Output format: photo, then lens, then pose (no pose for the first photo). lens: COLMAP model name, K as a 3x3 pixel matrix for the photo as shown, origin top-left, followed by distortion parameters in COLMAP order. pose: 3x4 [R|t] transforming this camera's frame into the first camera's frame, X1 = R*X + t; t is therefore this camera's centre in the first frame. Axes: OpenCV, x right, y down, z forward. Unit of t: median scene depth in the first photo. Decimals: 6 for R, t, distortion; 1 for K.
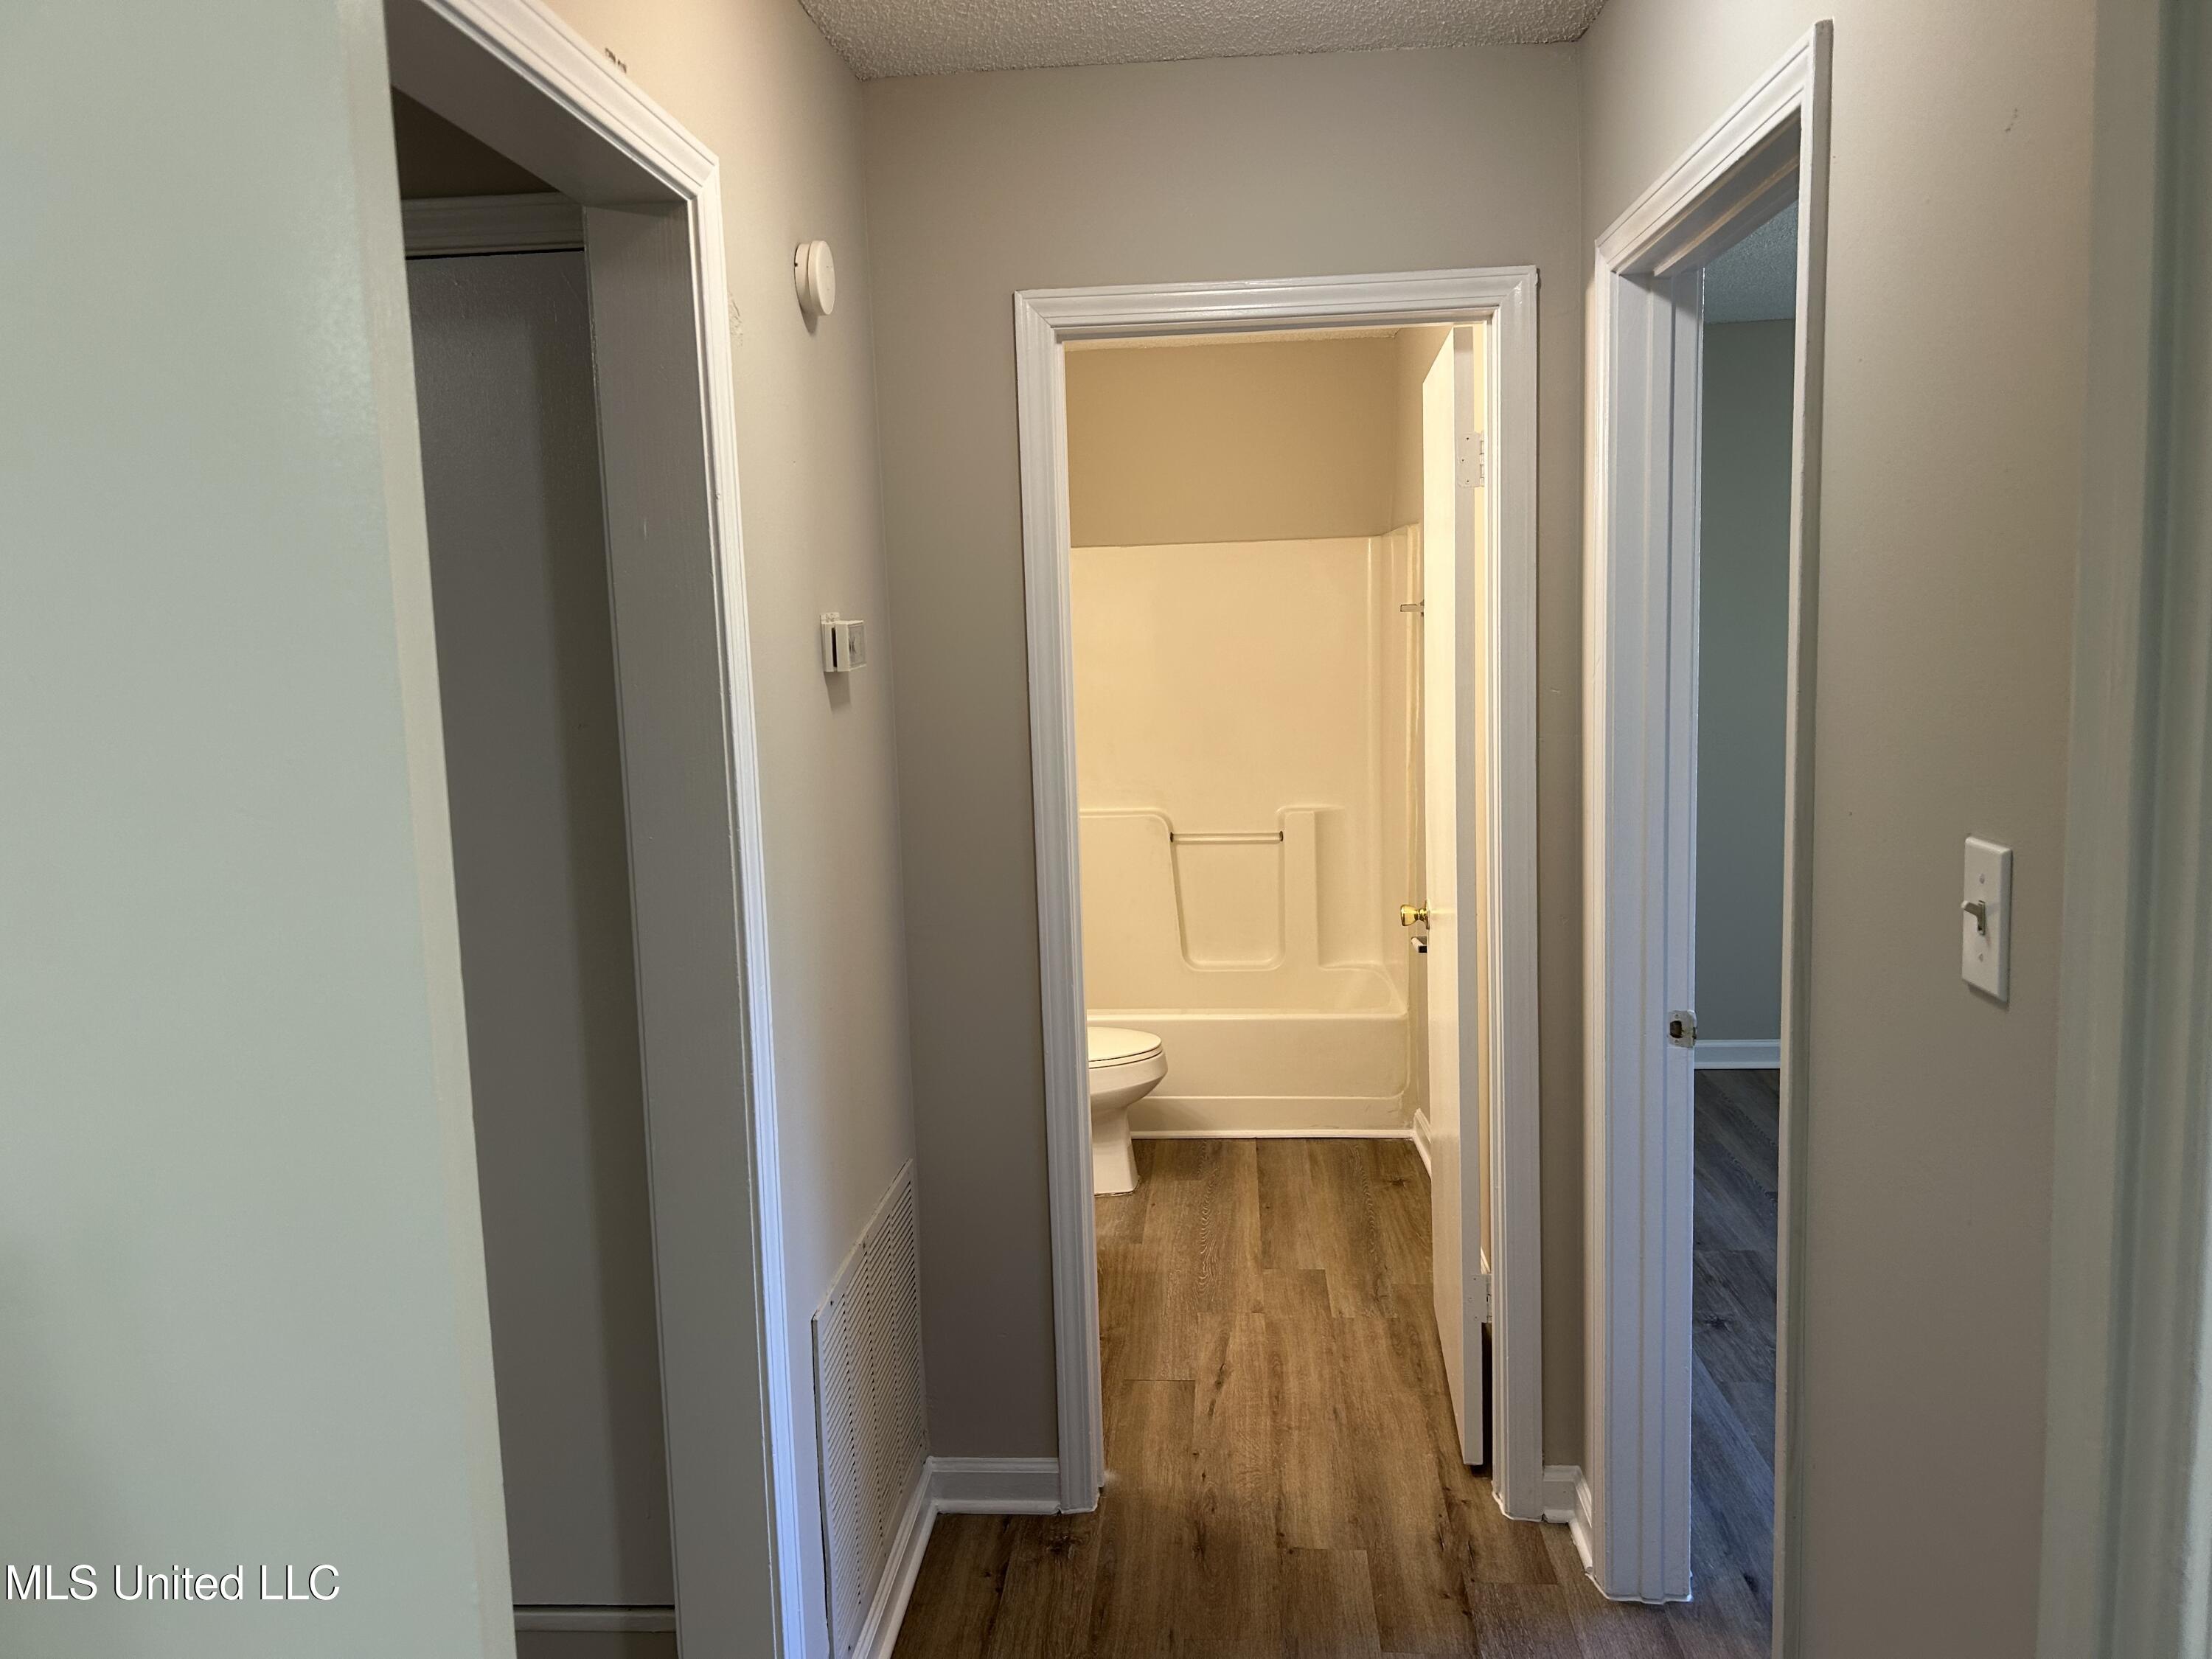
lens RADIAL K [[1673.7, 0, 1106.3], [0, 1673.7, 821.0], [0, 0, 1]] dist [0.054819, -0.056425]
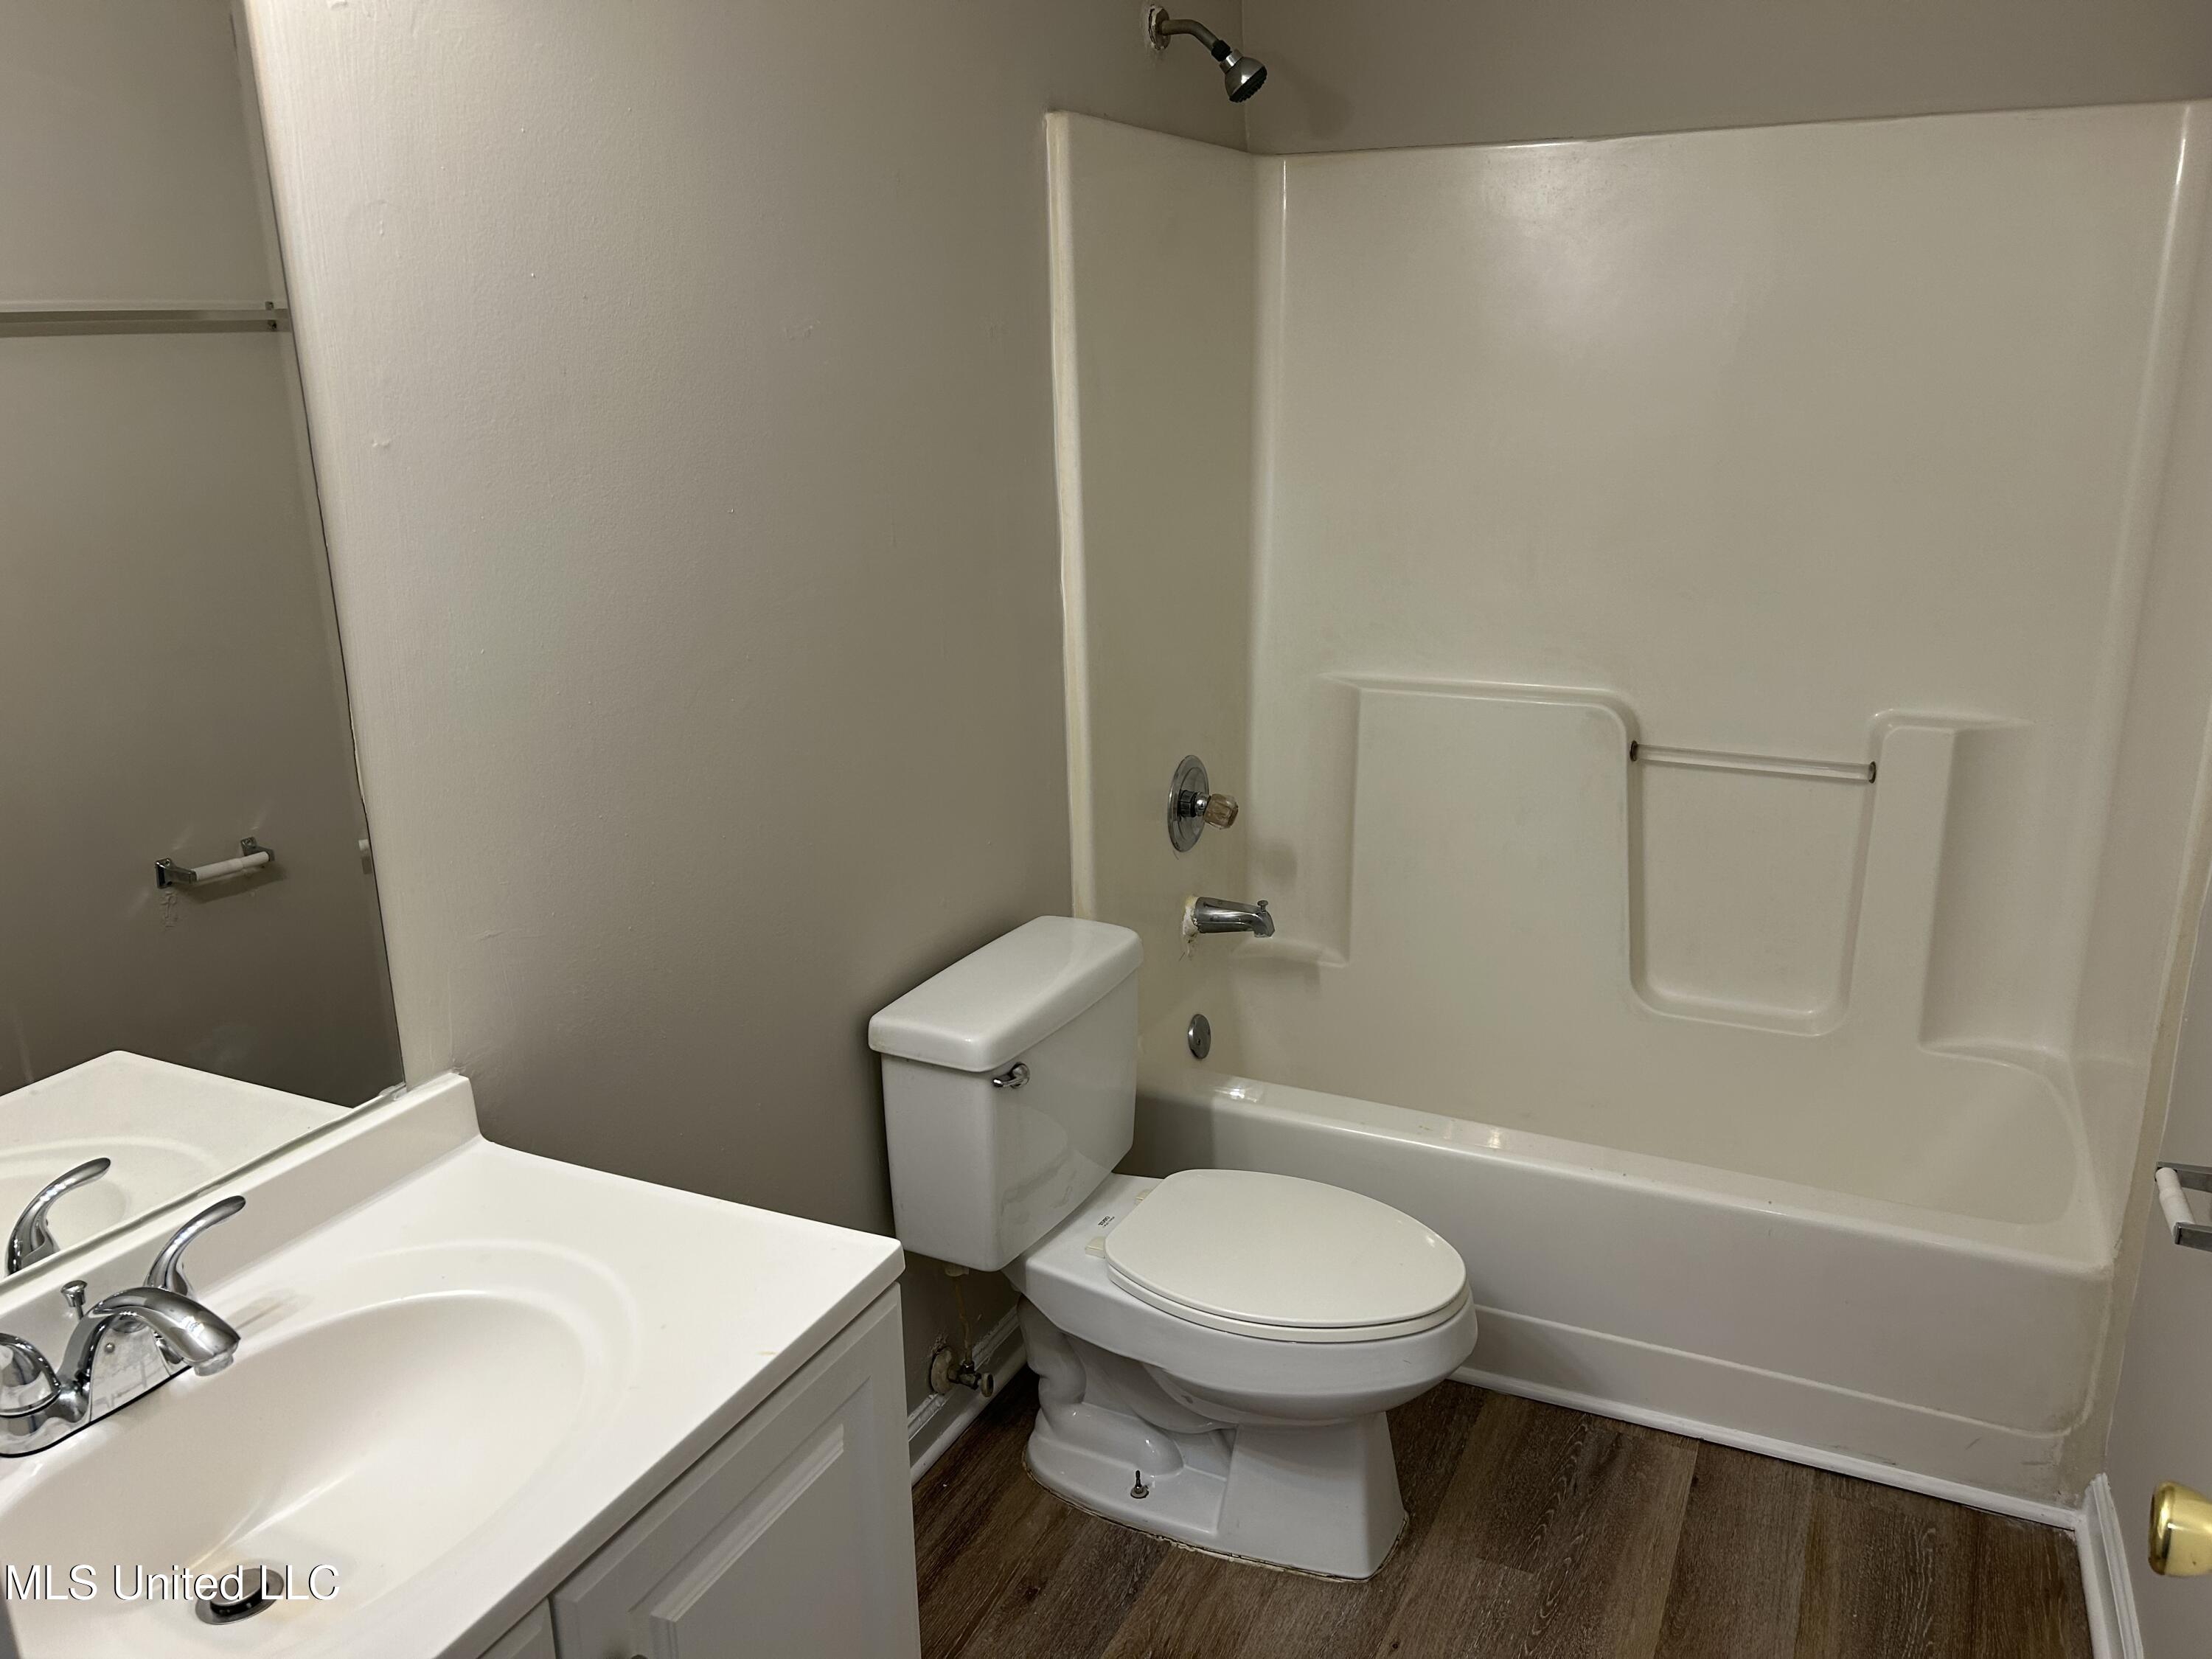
lens RADIAL K [[1673.7, 0, 1106.3], [0, 1673.7, 821.0], [0, 0, 1]] dist [0.054819, -0.056425]
pose [[0.929188, 0.116008, -0.350931, 0.074156], [-0.054348, 0.982030, 0.180731, -0.054836], [0.365591, -0.148861, 0.918795, 0.485064]]
